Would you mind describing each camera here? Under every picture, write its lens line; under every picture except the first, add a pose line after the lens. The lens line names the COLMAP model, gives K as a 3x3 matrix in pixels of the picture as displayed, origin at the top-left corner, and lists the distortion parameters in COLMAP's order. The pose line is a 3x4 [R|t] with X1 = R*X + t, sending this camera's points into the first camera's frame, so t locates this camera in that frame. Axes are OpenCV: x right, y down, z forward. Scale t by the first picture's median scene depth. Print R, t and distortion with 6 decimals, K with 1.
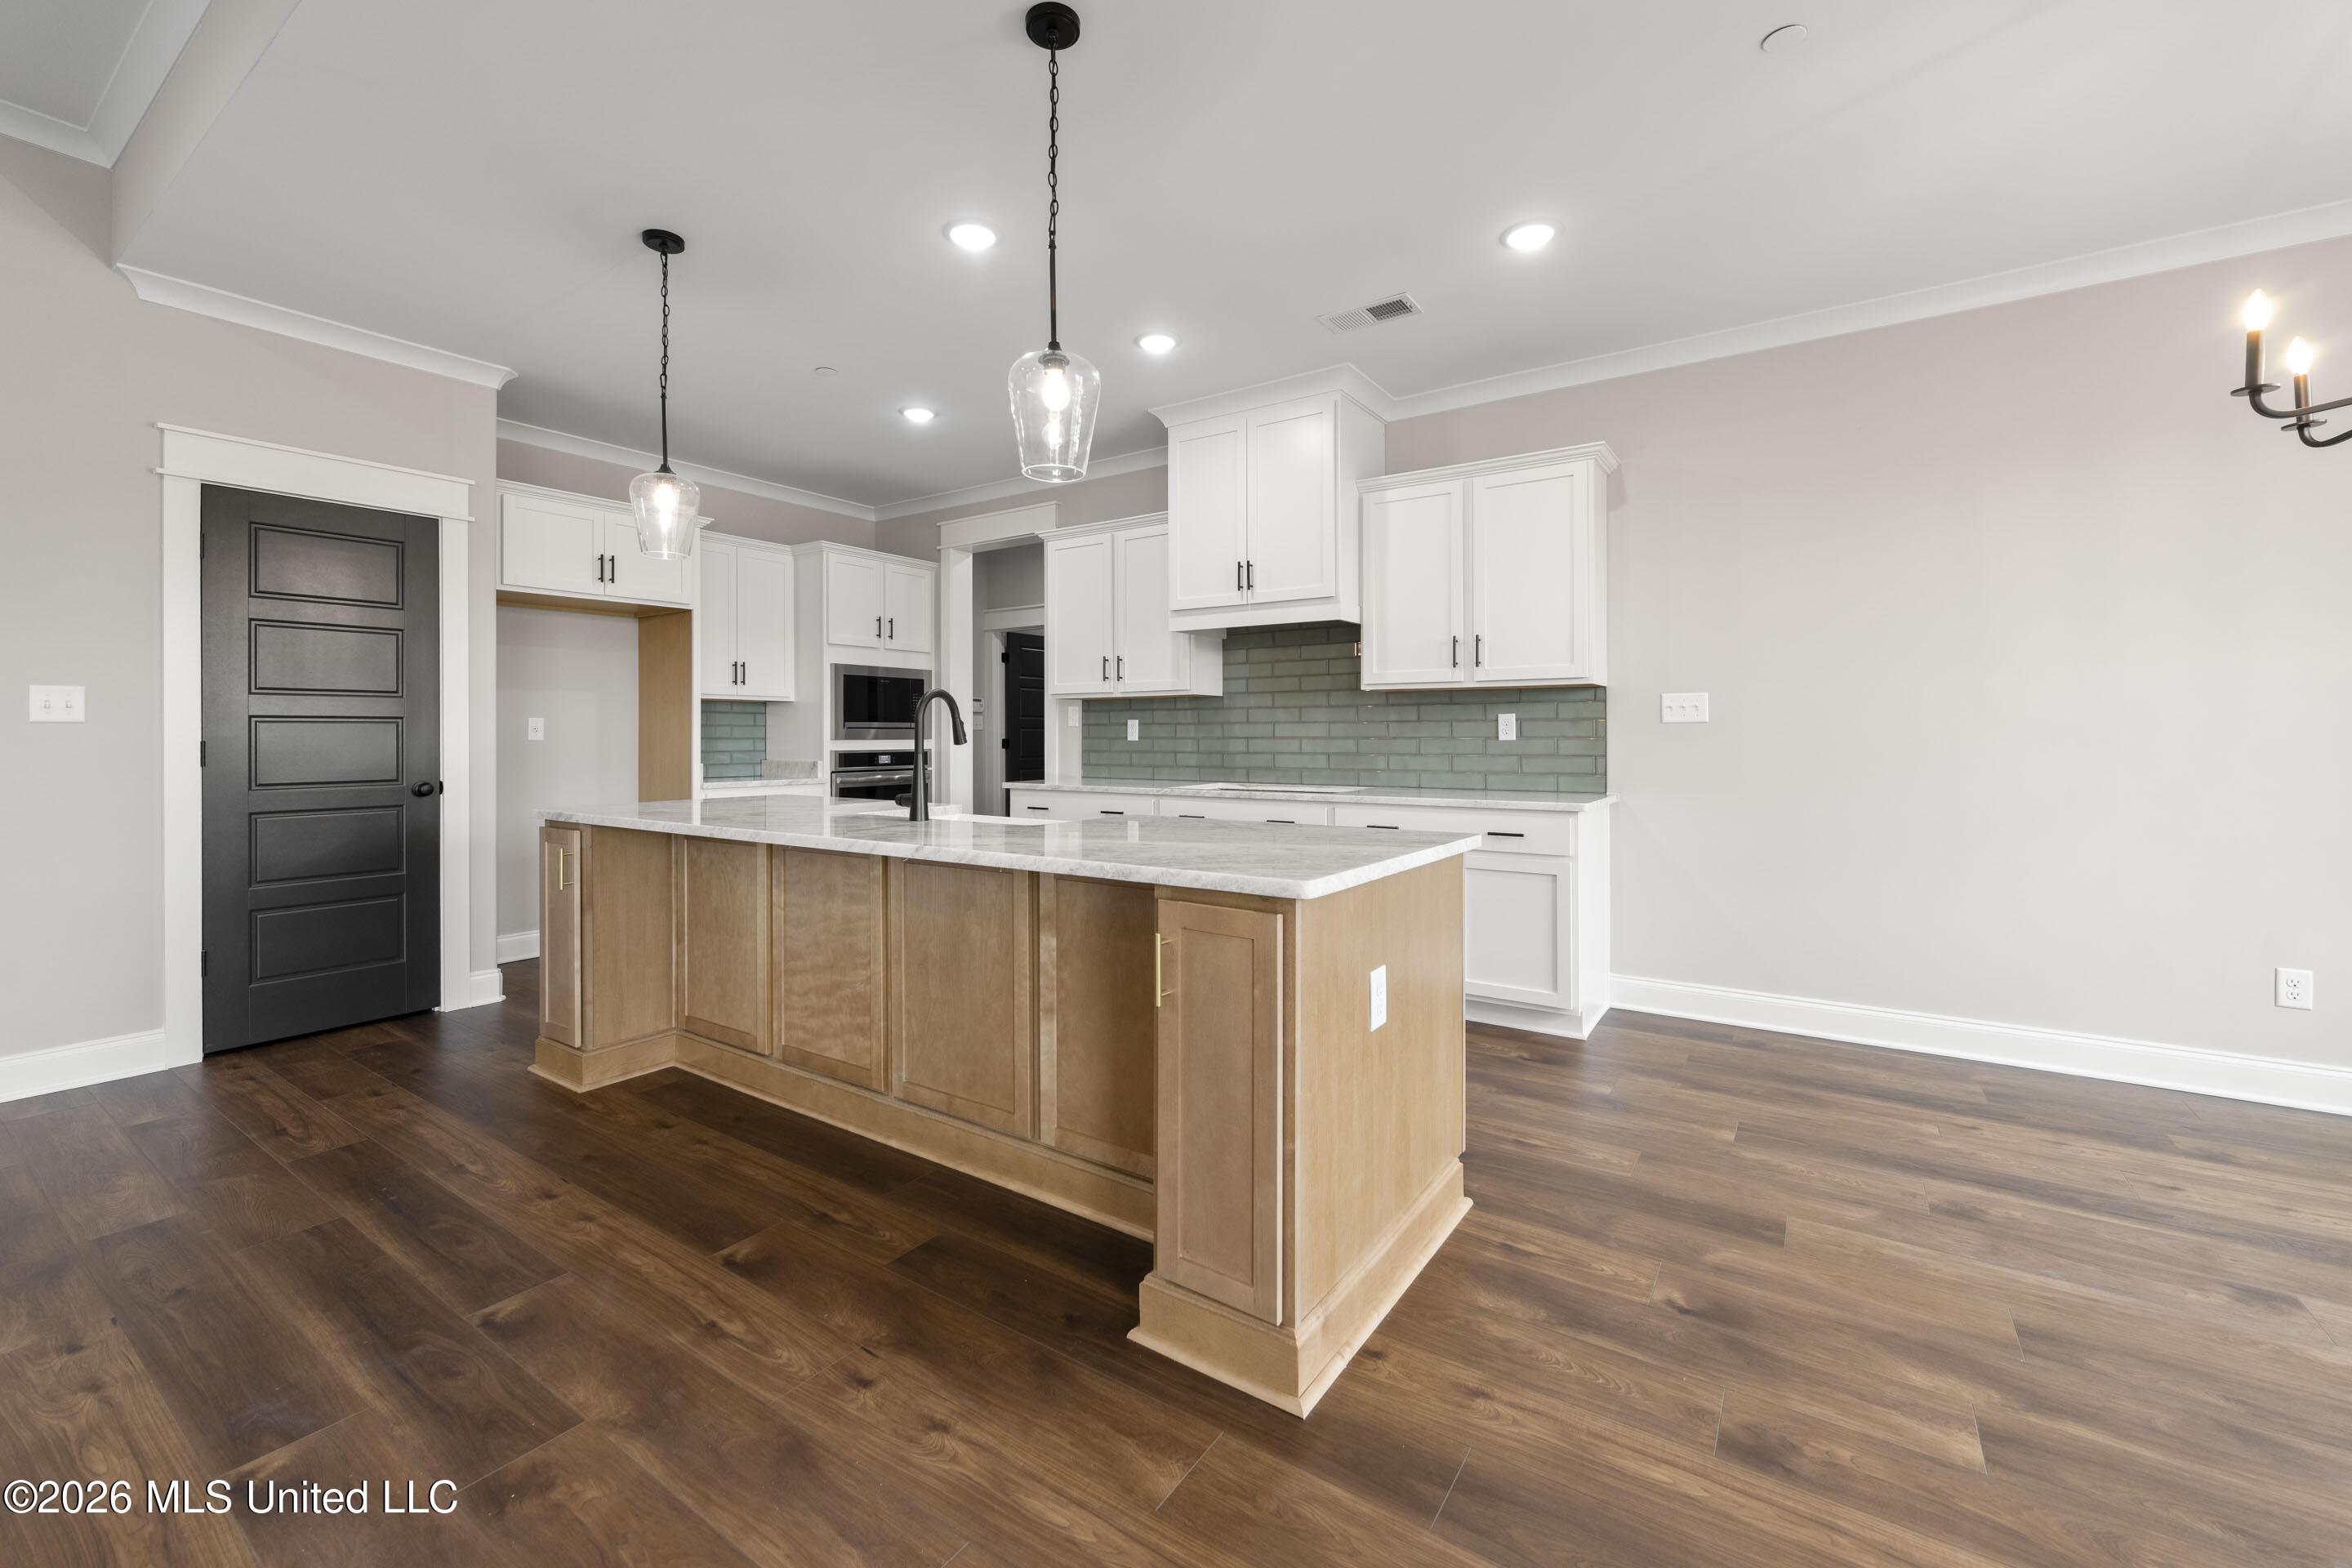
lens RADIAL K [[955.7, 0, 1167.9], [0, 955.7, 734.1], [0, 0, 1]] dist [-0.002245, -0.000095]
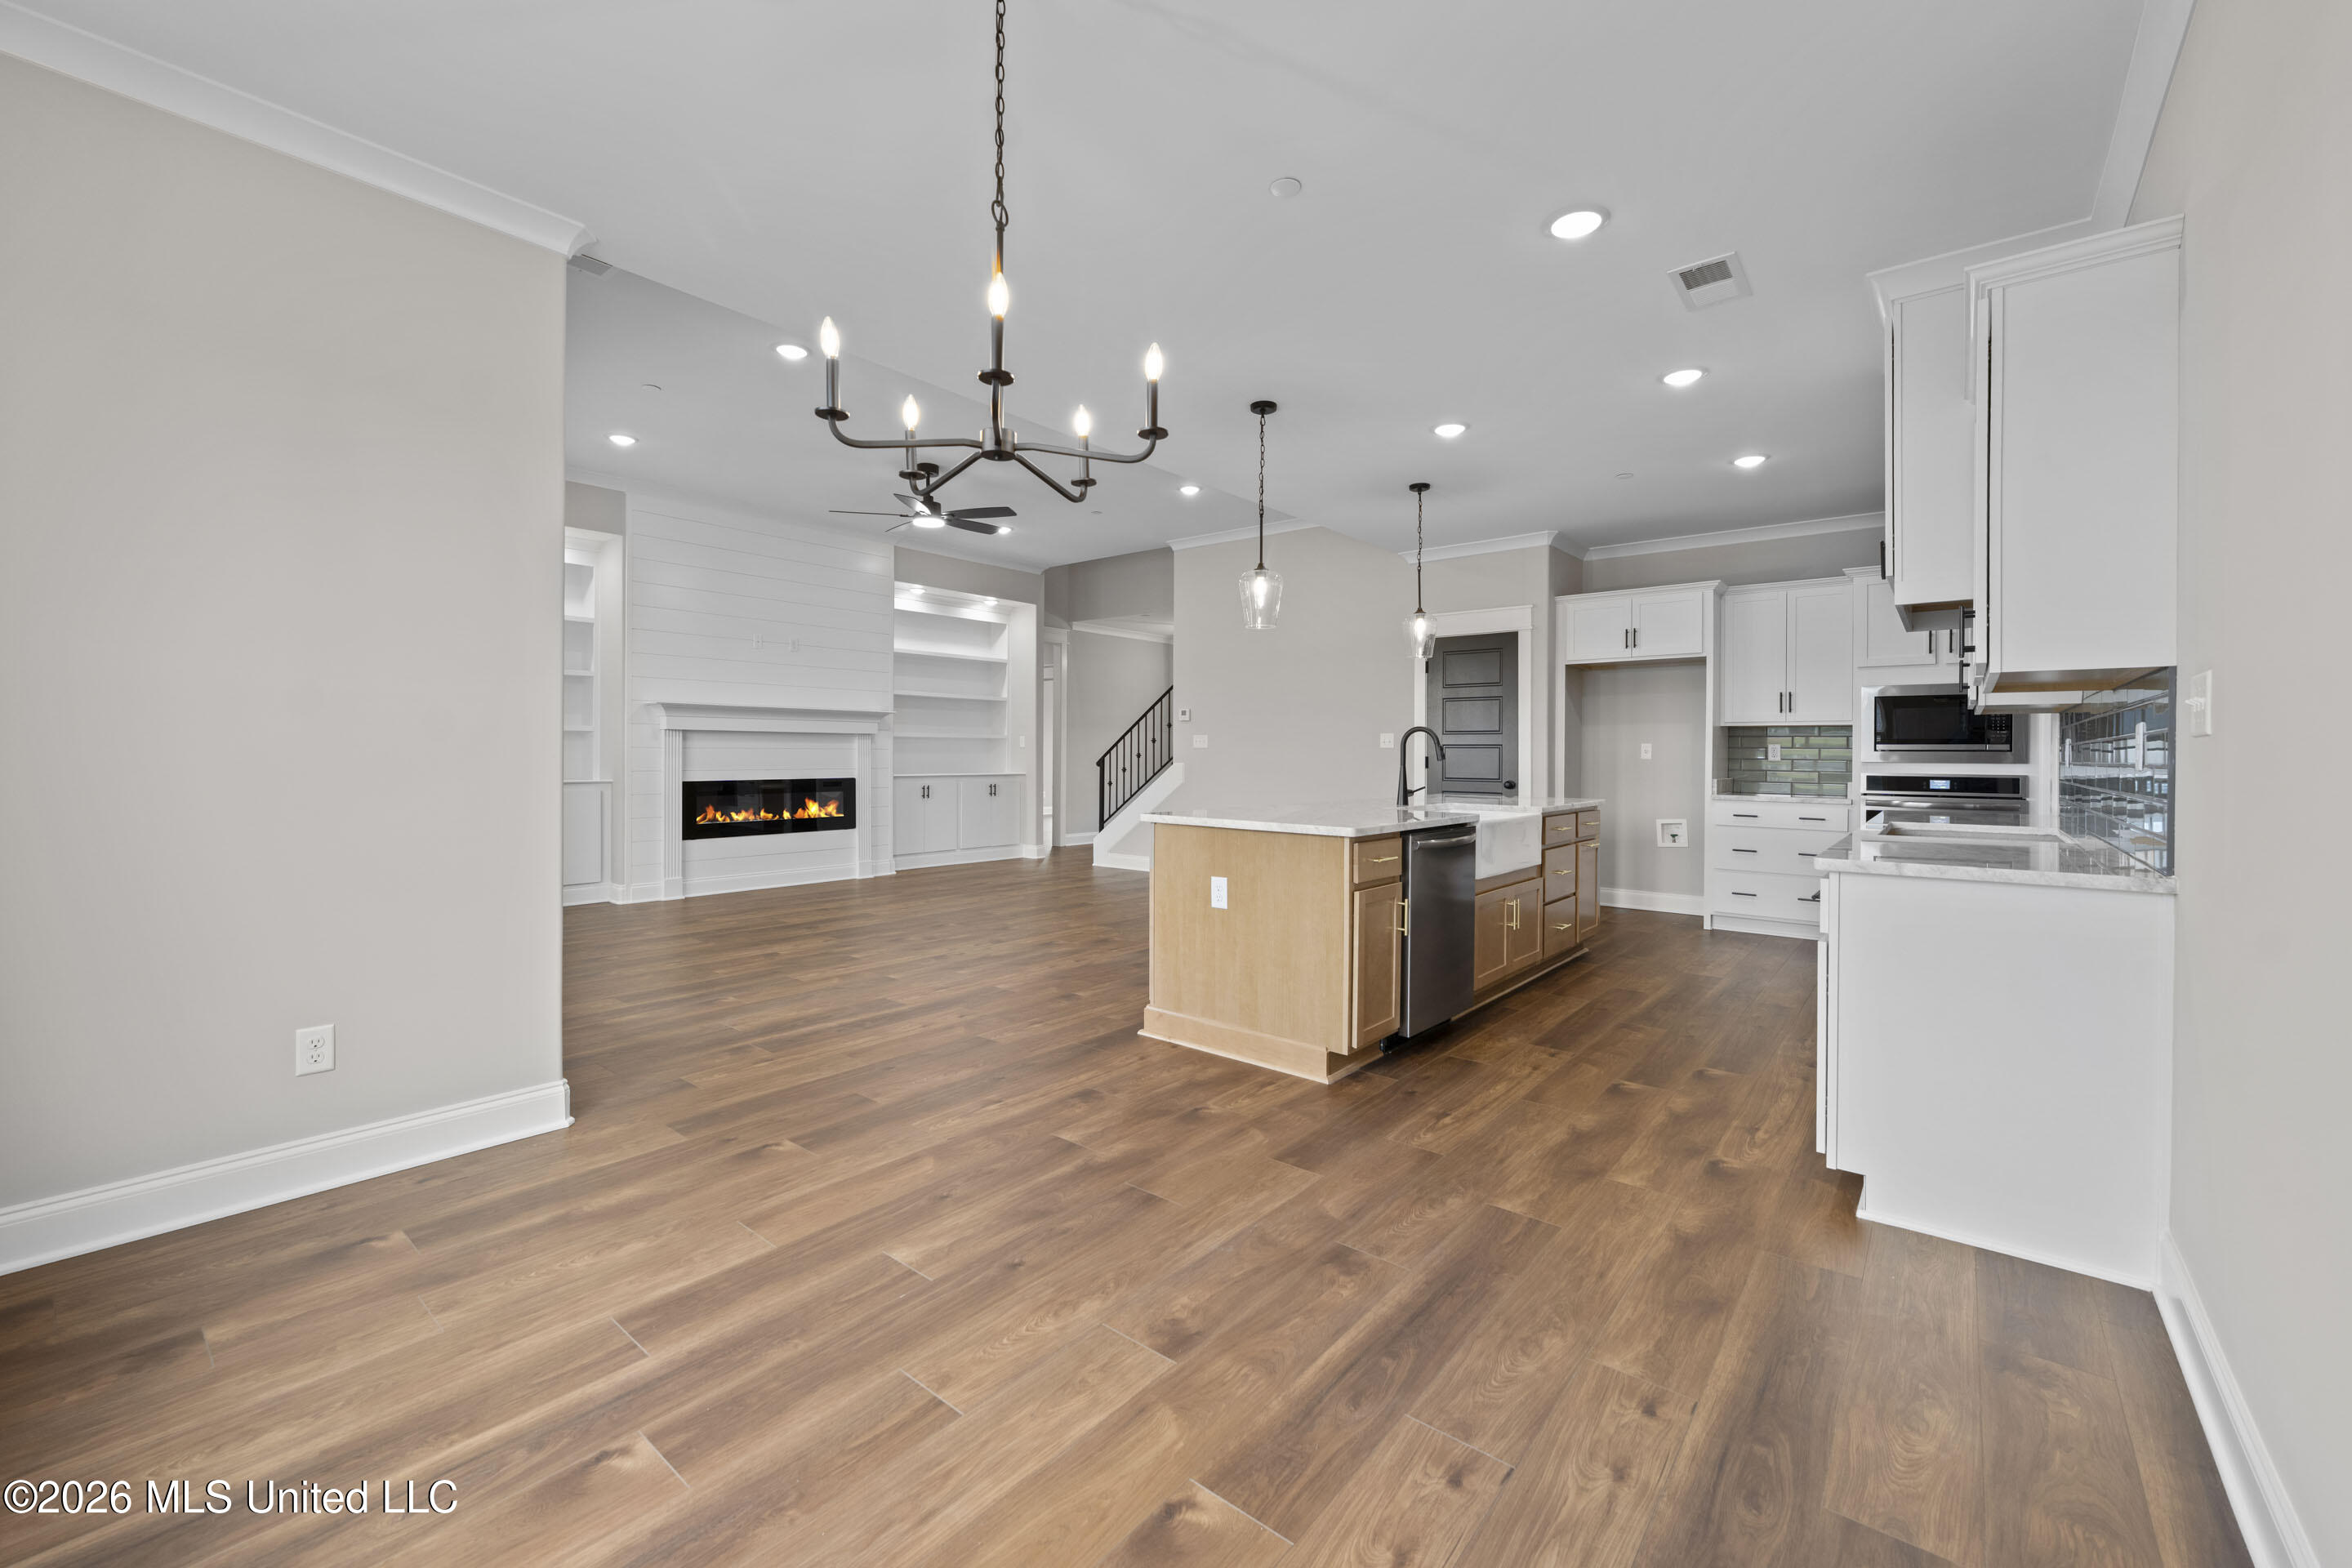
lens RADIAL K [[948.5, 0, 1175.2], [0, 948.5, 754.0], [0, 0, 1]] dist [0.001807, -0.000011]
pose [[-0.086774, 0.001919, -0.996226, 1.152342], [-0.006320, 0.999977, 0.002477, -0.000709], [0.996208, 0.006511, -0.086760, 0.590551]]
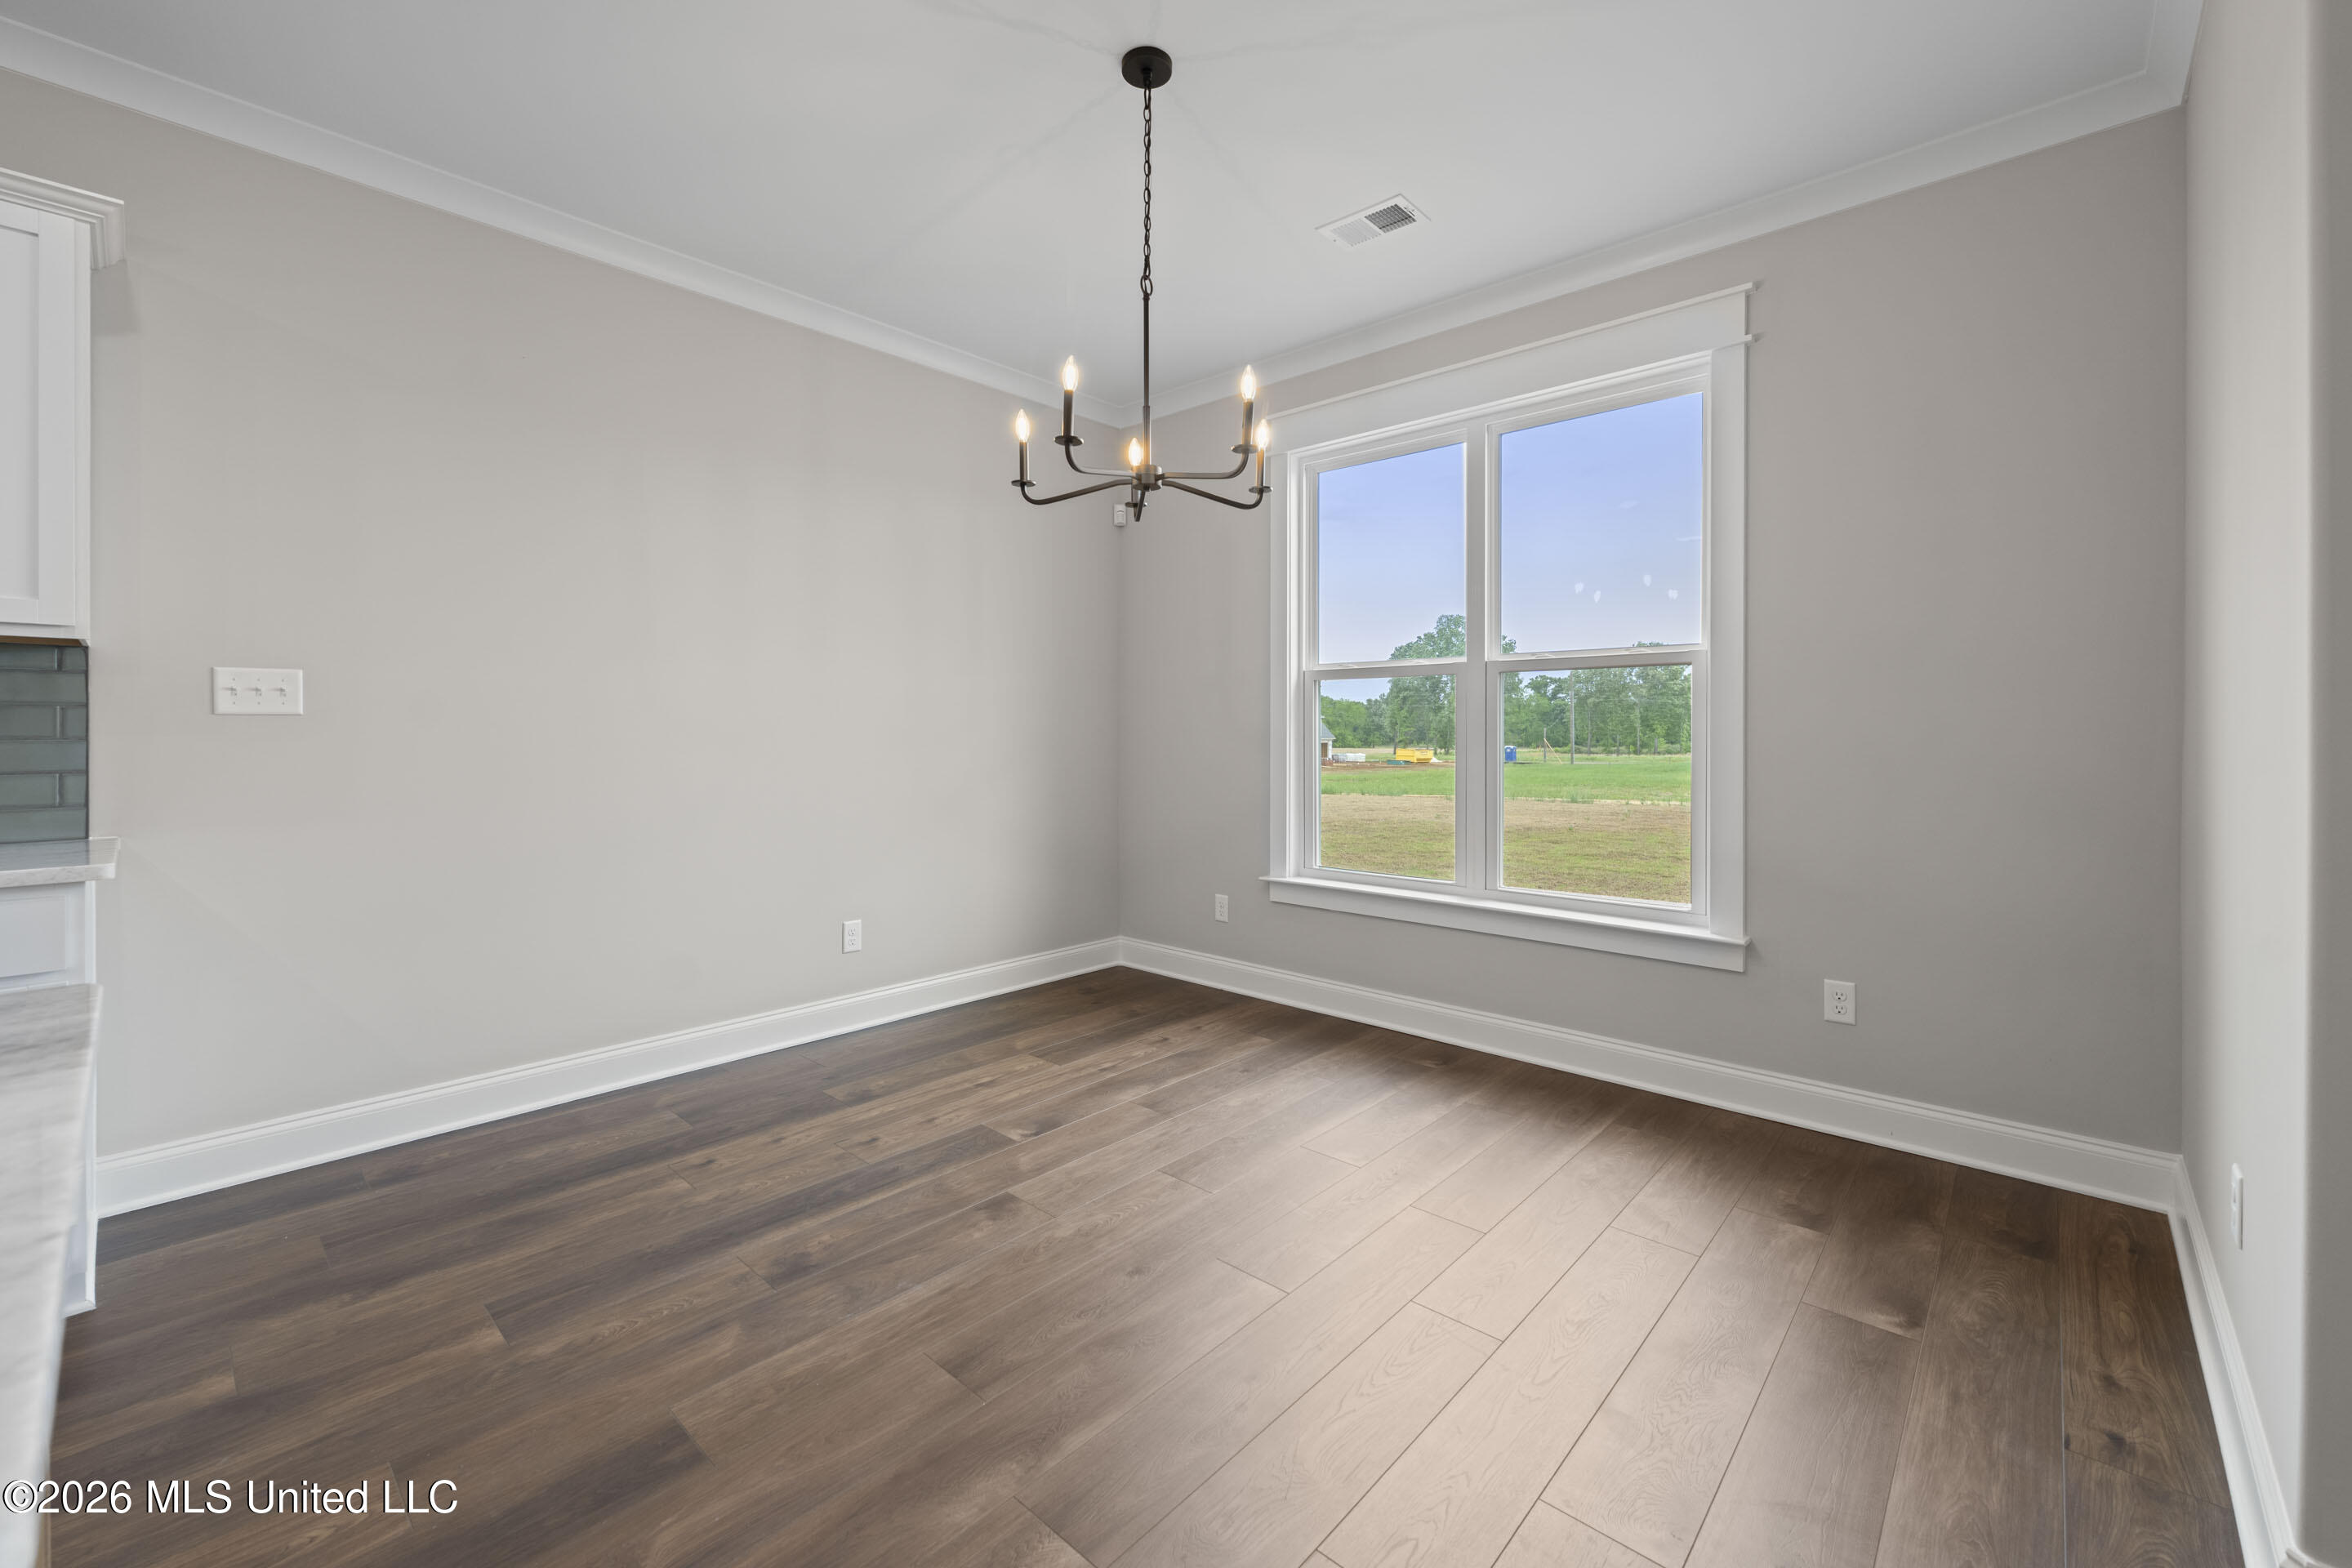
lens RADIAL K [[955.7, 0, 1167.9], [0, 955.7, 734.1], [0, 0, 1]] dist [-0.002245, -0.000095]
pose [[0.142205, 0.000367, 0.989837, -0.002178], [-0.001418, 0.999999, -0.000167, 0.000346], [-0.989836, -0.001380, 0.142206, 0.340137]]
